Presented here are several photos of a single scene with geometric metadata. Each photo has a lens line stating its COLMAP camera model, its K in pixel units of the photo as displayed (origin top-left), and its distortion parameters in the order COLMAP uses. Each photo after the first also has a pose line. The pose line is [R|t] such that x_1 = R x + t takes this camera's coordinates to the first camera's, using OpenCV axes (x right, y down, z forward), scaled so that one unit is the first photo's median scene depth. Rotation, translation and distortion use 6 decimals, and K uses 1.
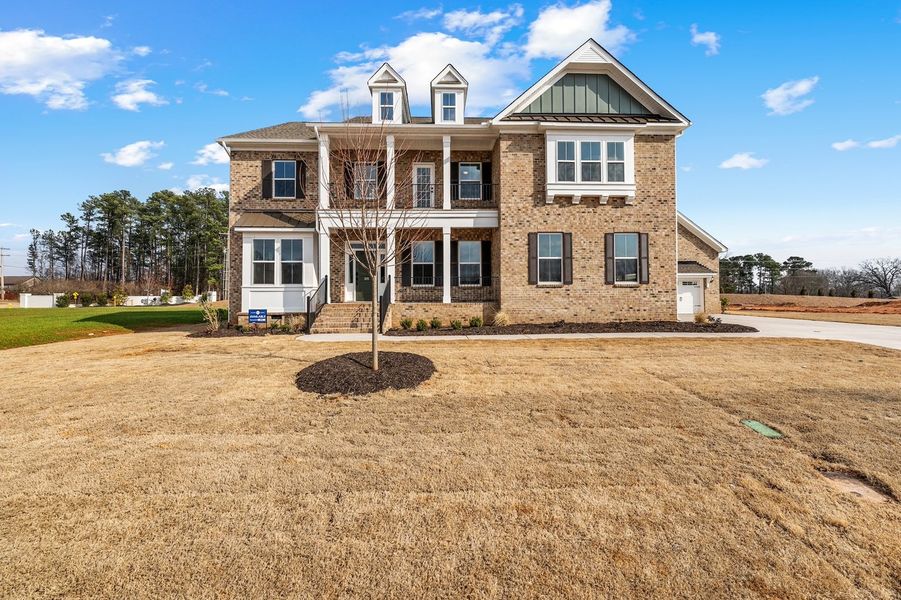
lens RADIAL K [[359.7, 0, 450.5], [0, 359.7, 300.0], [0, 0, 1]] dist [0.002031, 0.000441]
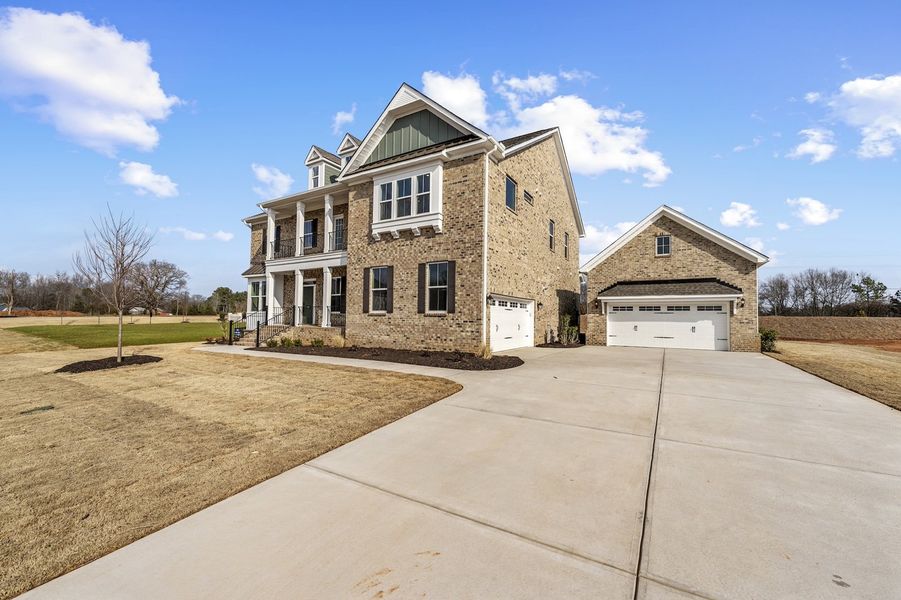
lens RADIAL K [[354.2, 0, 452.2], [0, 354.2, 316.6], [0, 0, 1]] dist [0.000796, 0.000065]
pose [[0.843473, 0.012047, -0.537037, 1.058433], [-0.016172, 0.999865, -0.002971, -0.032582], [0.536929, 0.011191, 0.843553, 0.195588]]
